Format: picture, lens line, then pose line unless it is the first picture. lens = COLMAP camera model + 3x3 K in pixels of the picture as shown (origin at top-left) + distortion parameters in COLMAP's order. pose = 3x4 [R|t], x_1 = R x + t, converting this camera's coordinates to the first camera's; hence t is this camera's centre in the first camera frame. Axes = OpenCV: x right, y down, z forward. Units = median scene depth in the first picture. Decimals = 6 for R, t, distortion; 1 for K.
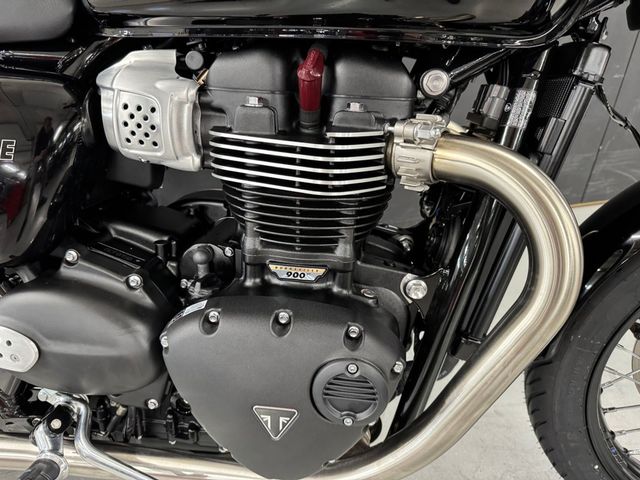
lens RADIAL K [[449.0, 0, 320.0], [0, 449.0, 240.0], [0, 0, 1]] dist [0.003433, 0.000176]
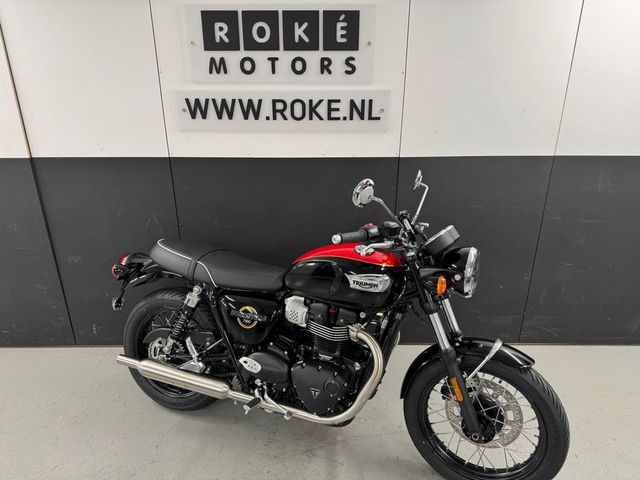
lens RADIAL K [[438.6, 0, 320.0], [0, 438.6, 240.0], [0, 0, 1]] dist [-0.000979, -0.005886]
pose [[0.966101, 0.089700, -0.242080, 0.738611], [-0.133248, 0.976398, -0.169978, -0.271234], [0.221119, 0.196472, 0.955251, -2.890075]]
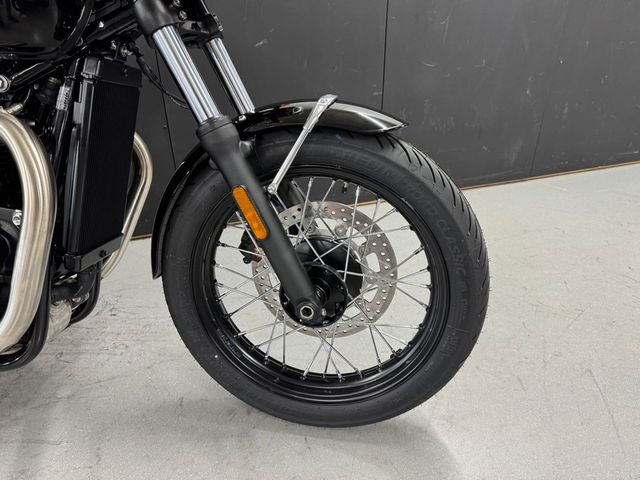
lens RADIAL K [[438.6, 0, 320.0], [0, 438.6, 240.0], [0, 0, 1]] dist [-0.000979, -0.005886]
pose [[0.997280, -0.042247, 0.060392, 1.198200], [0.046745, 0.996077, -0.075130, 0.369173], [-0.056981, 0.077748, 0.995343, -0.533425]]
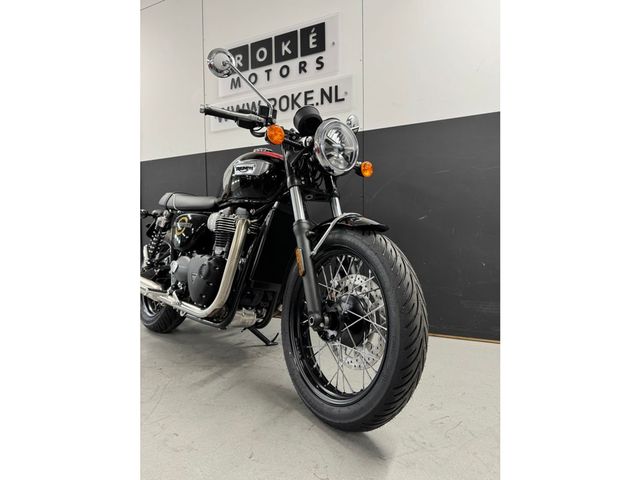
lens RADIAL K [[336.0, 0, 320.0], [0, 336.0, 240.0], [0, 0, 1]] dist [-0.003648, -0.000772]
pose [[0.767412, 0.005122, -0.641134, 2.635013], [-0.324866, 0.865208, -0.381940, 0.857603], [0.552758, 0.501388, 0.665635, -0.595616]]
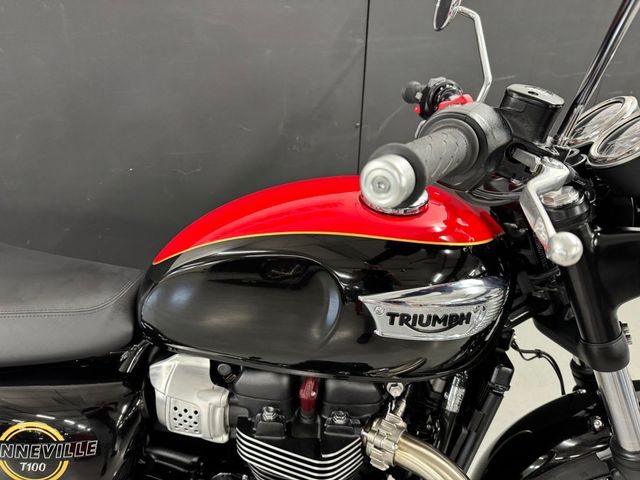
lens RADIAL K [[438.6, 0, 320.0], [0, 438.6, 240.0], [0, 0, 1]] dist [-0.000979, -0.005886]
pose [[0.998795, -0.007502, 0.048507, -0.044613], [0.008201, 0.999865, -0.014209, -0.751209], [-0.048394, 0.014590, 0.998722, -0.365474]]
